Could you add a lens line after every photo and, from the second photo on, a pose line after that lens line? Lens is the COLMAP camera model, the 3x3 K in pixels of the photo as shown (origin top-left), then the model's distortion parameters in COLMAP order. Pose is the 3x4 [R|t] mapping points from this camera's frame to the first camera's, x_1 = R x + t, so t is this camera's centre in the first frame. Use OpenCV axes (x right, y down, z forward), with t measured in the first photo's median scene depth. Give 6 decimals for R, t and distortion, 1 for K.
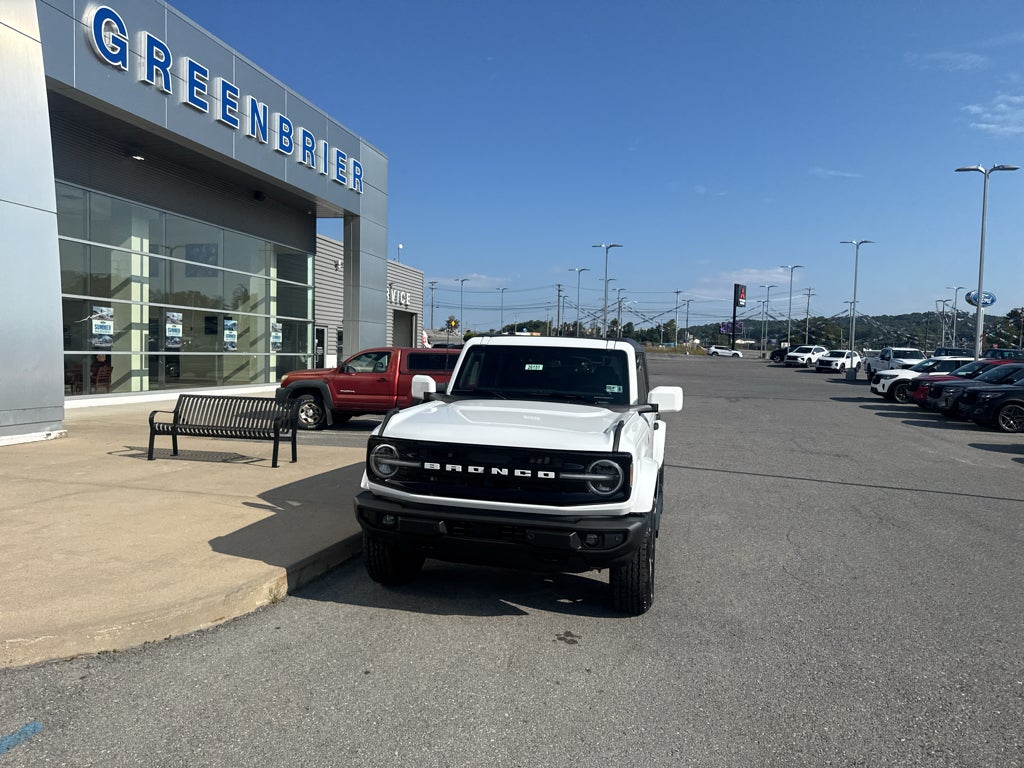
lens RADIAL K [[713.2, 0, 516.5], [0, 713.2, 384.8], [0, 0, 1]] dist [0.071540, -0.098858]
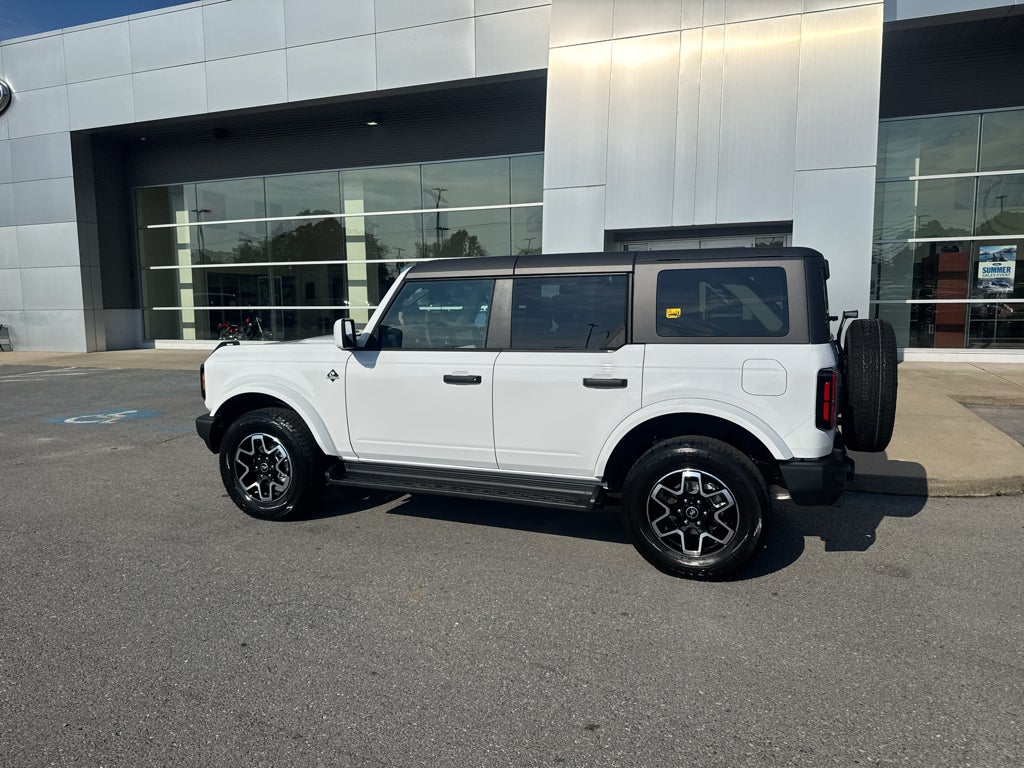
lens RADIAL K [[713.2, 0, 516.5], [0, 713.2, 384.8], [0, 0, 1]] dist [0.071540, -0.098858]
pose [[-0.149732, 0.090665, -0.984561, 0.373257], [-0.035784, 0.994637, 0.097035, -0.003257], [0.988079, 0.049761, -0.145685, 0.484179]]
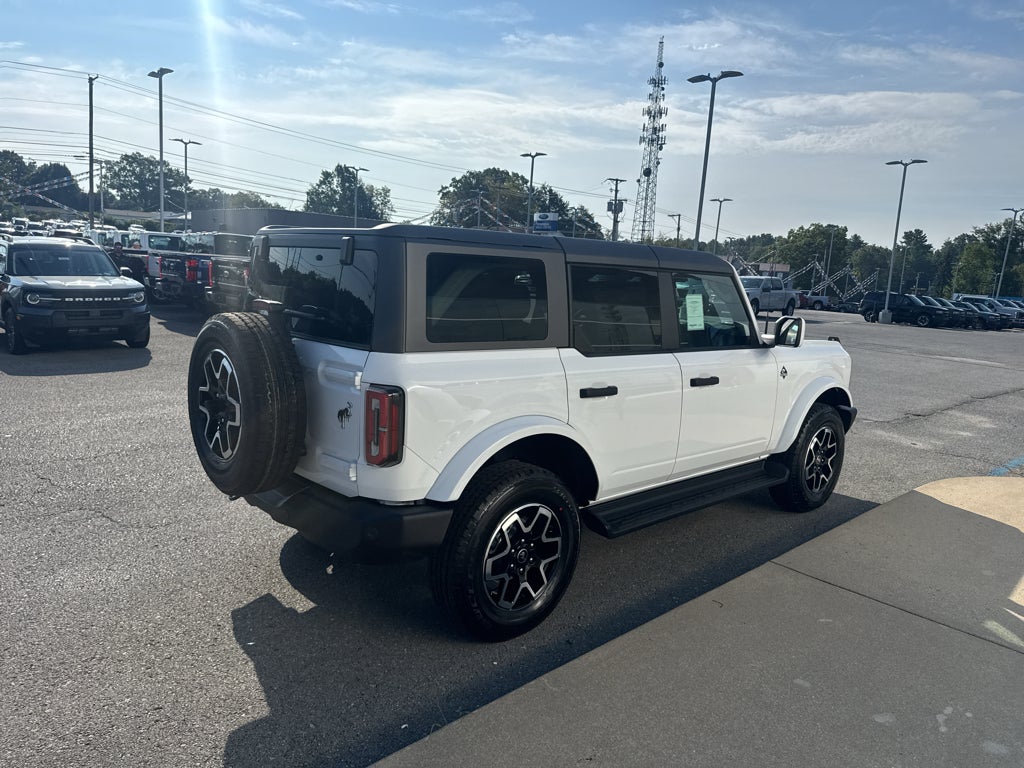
lens RADIAL K [[718.0, 0, 517.8], [0, 718.0, 378.4], [0, 0, 1]] dist [0.036005, -0.047902]
pose [[-0.823369, -0.158225, 0.545003, -0.128628], [-0.054373, 0.977923, 0.201766, -0.035209], [-0.564896, 0.136495, -0.813795, 0.713985]]
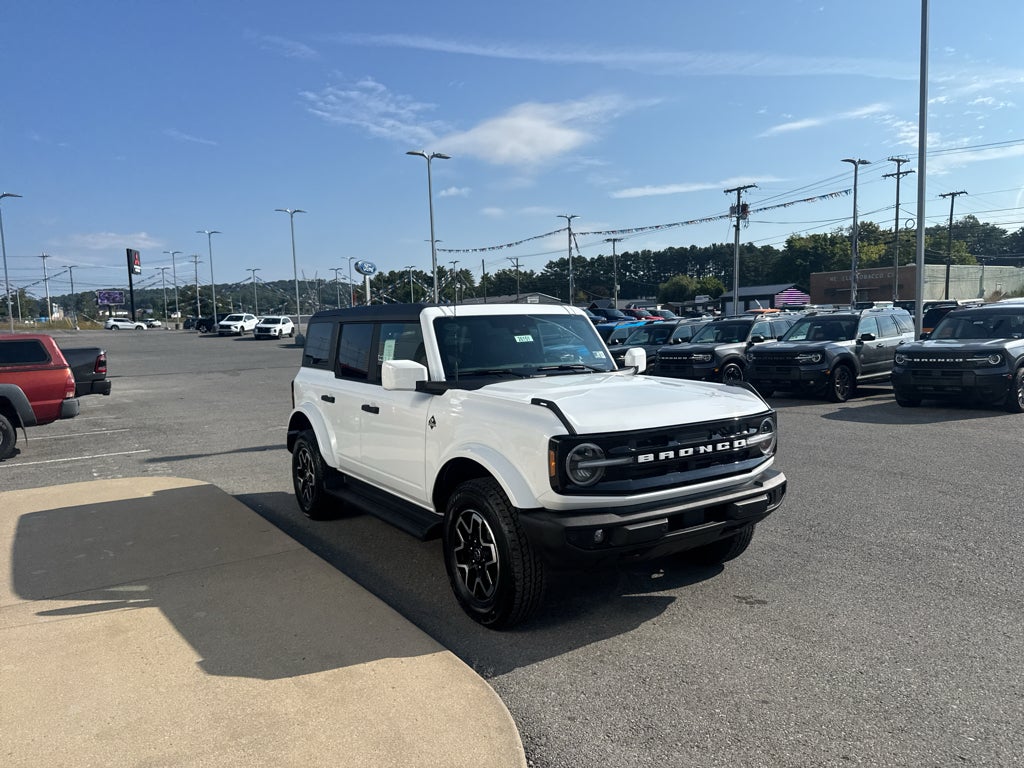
lens RADIAL K [[712.0, 0, 515.1], [0, 712.0, 388.1], [0, 0, 1]] dist [0.085655, -0.143080]
pose [[0.685993, -0.116546, 0.718214, -0.235280], [0.081728, 0.993184, 0.083104, -0.014409], [-0.723004, 0.001690, 0.690842, 0.152944]]
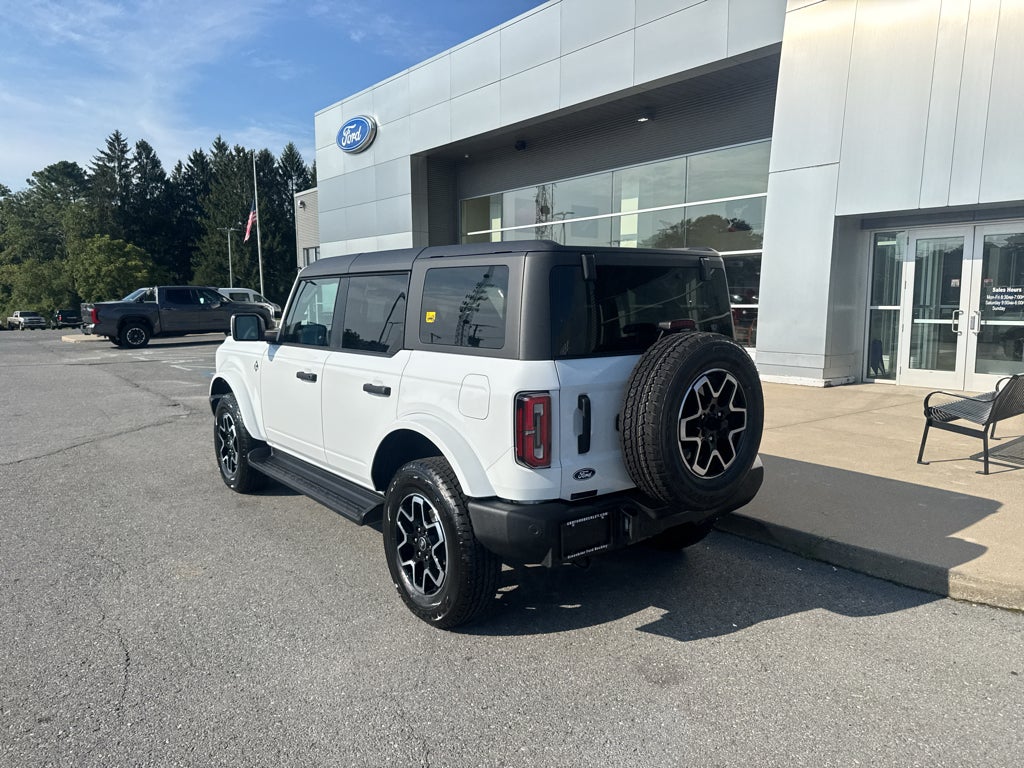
lens RADIAL K [[715.7, 0, 514.0], [0, 715.7, 384.2], [0, 0, 1]] dist [0.057275, -0.071511]
pose [[-0.625416, 0.063281, -0.777721, 0.264411], [-0.051341, 0.991209, 0.121939, -0.014349], [0.778600, 0.116192, -0.616669, 0.675623]]
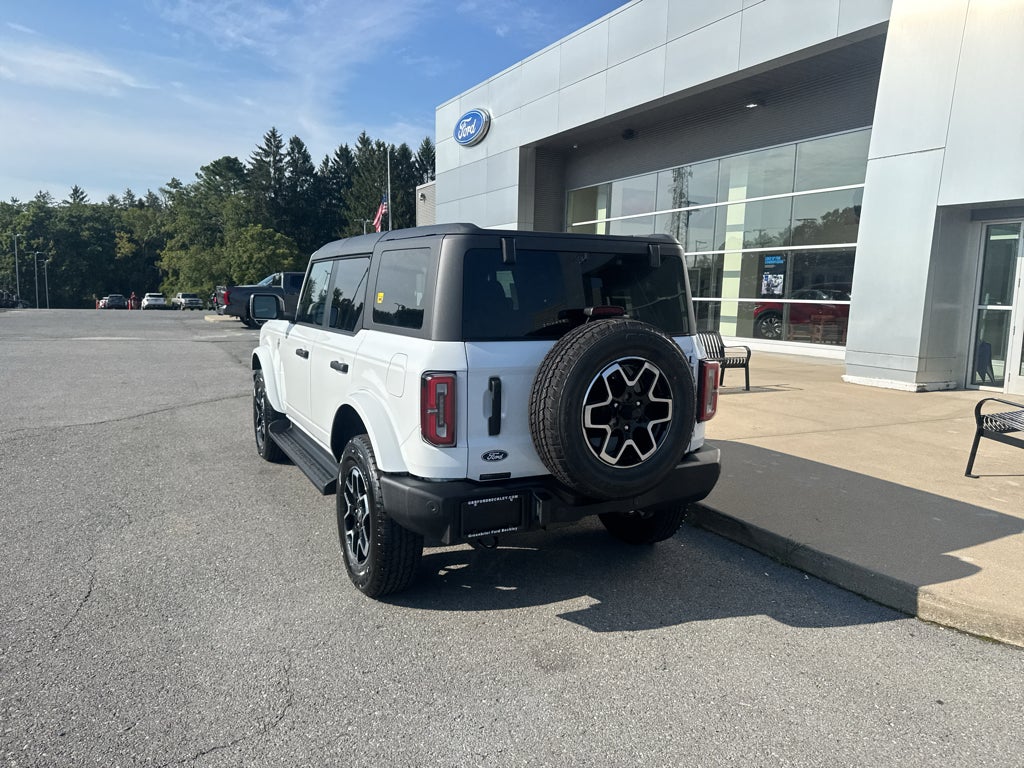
lens RADIAL K [[715.8, 0, 515.2], [0, 715.8, 377.0], [0, 0, 1]] dist [0.072098, -0.102659]
pose [[-0.752039, 0.034756, -0.658202, 0.223911], [-0.071491, 0.988416, 0.133876, -0.015731], [0.655230, 0.147735, -0.740843, 0.723908]]
